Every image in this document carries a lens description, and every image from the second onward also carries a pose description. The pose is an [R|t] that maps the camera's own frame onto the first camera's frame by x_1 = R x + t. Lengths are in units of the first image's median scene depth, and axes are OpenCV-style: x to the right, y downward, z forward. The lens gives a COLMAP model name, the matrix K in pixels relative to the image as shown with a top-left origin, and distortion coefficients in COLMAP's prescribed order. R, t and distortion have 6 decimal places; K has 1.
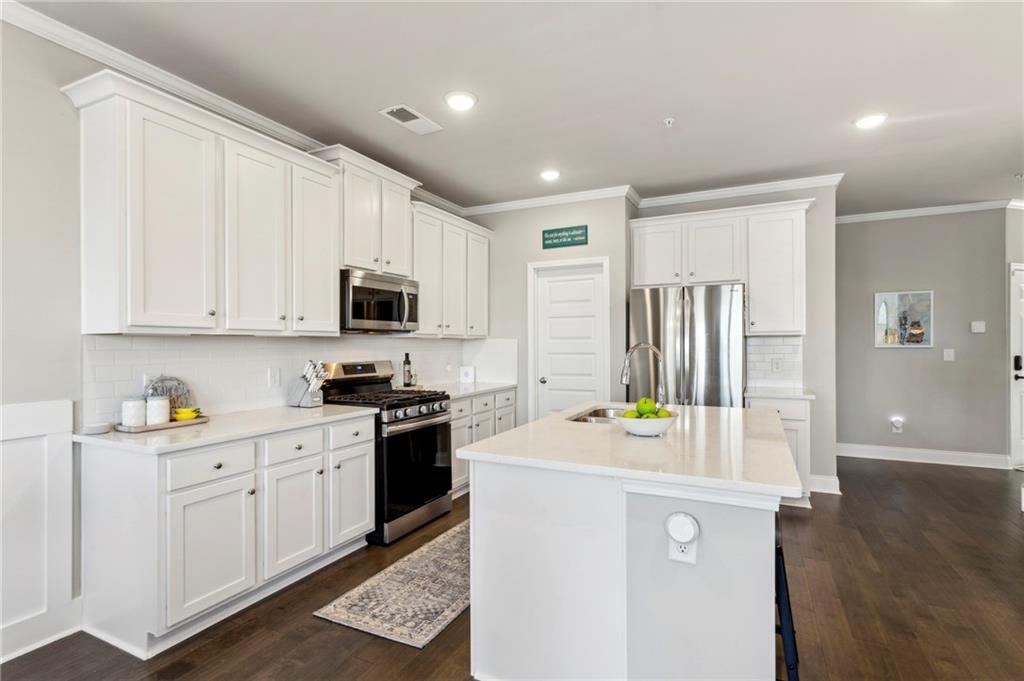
lens RADIAL K [[500.5, 0, 514.5], [0, 500.5, 344.5], [0, 0, 1]] dist [0.003725, 0.002703]
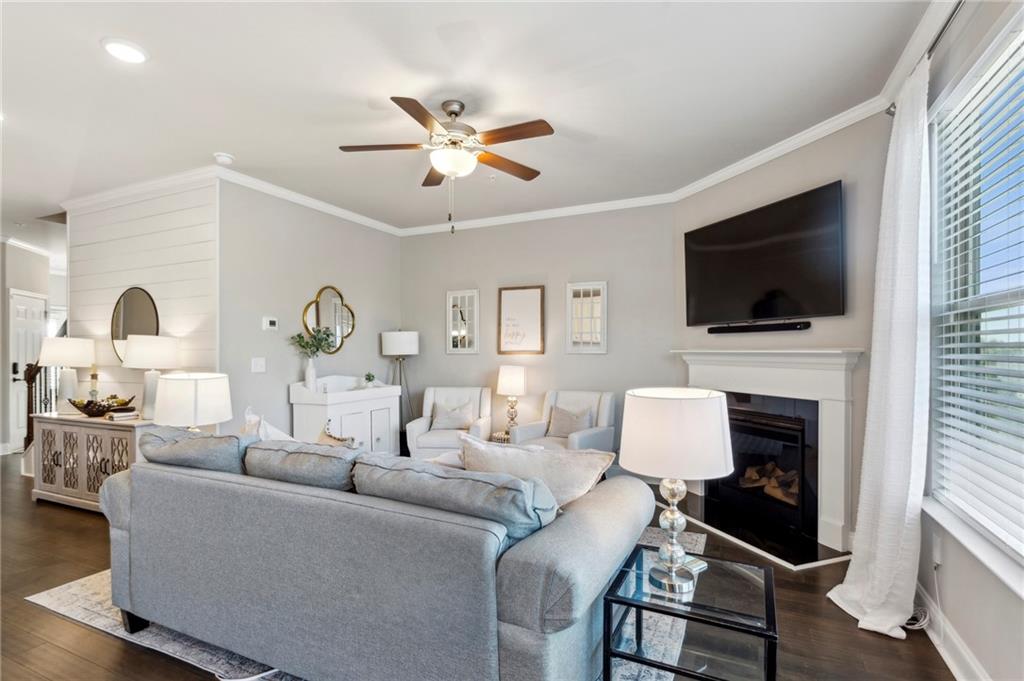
lens RADIAL K [[500.5, 0, 514.7], [0, 500.5, 353.6], [0, 0, 1]] dist [0.003725, 0.002703]
pose [[-0.009790, 0.004042, 0.999944, -0.297472], [-0.003317, 0.999986, -0.004074, 0.000578], [-0.999947, -0.003357, -0.009777, -0.258302]]
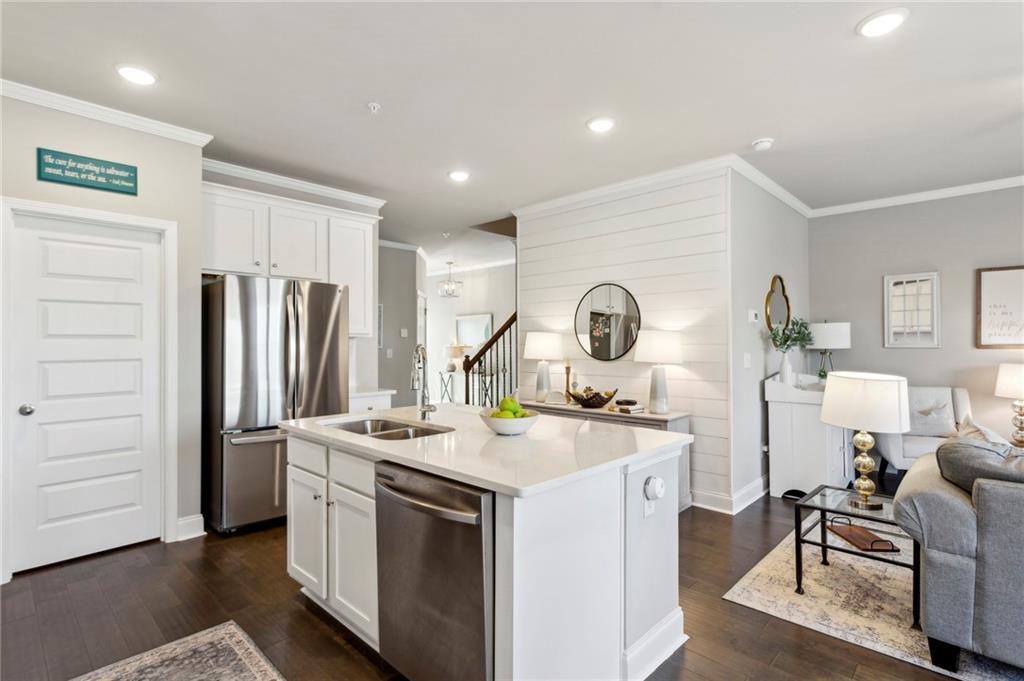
lens RADIAL K [[500.5, 0, 519.0], [0, 500.5, 337.5], [0, 0, 1]] dist [0.003725, 0.002703]
pose [[0.303461, 0.014347, 0.952736, -0.328941], [-0.004951, 0.999897, -0.013480, -0.006042], [-0.952831, -0.000627, 0.303501, 0.311328]]
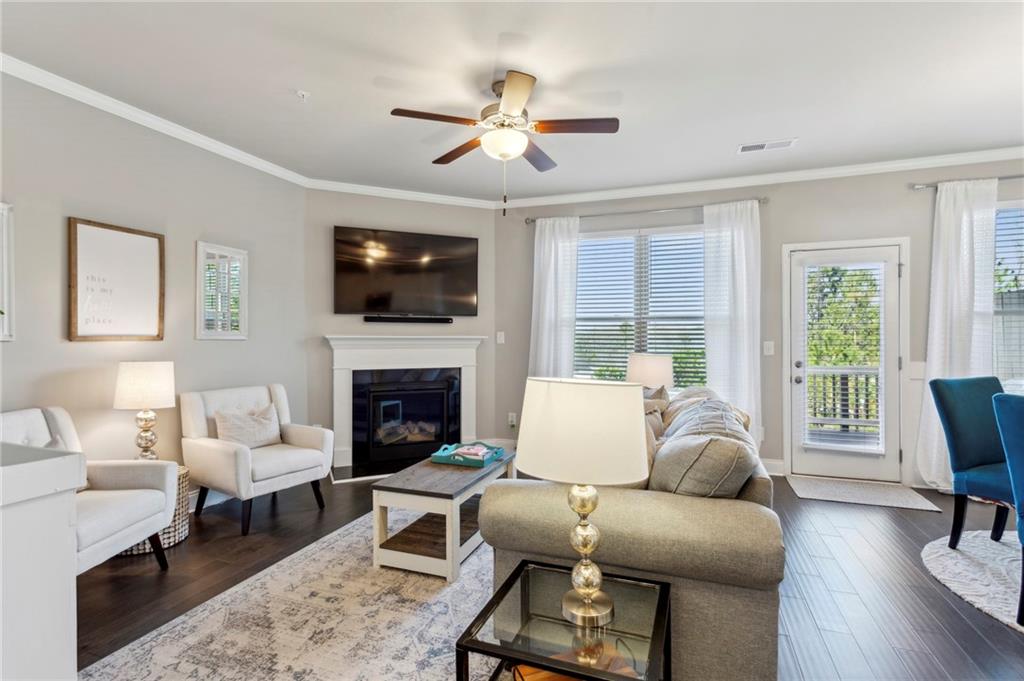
lens RADIAL K [[500.5, 0, 509.9], [0, 500.5, 338.1], [0, 0, 1]] dist [0.003725, 0.002703]
pose [[-0.995587, 0.004700, -0.093721, 0.376242], [0.004925, 0.999986, -0.002167, -0.002158], [0.093709, -0.002619, -0.995596, 0.432968]]
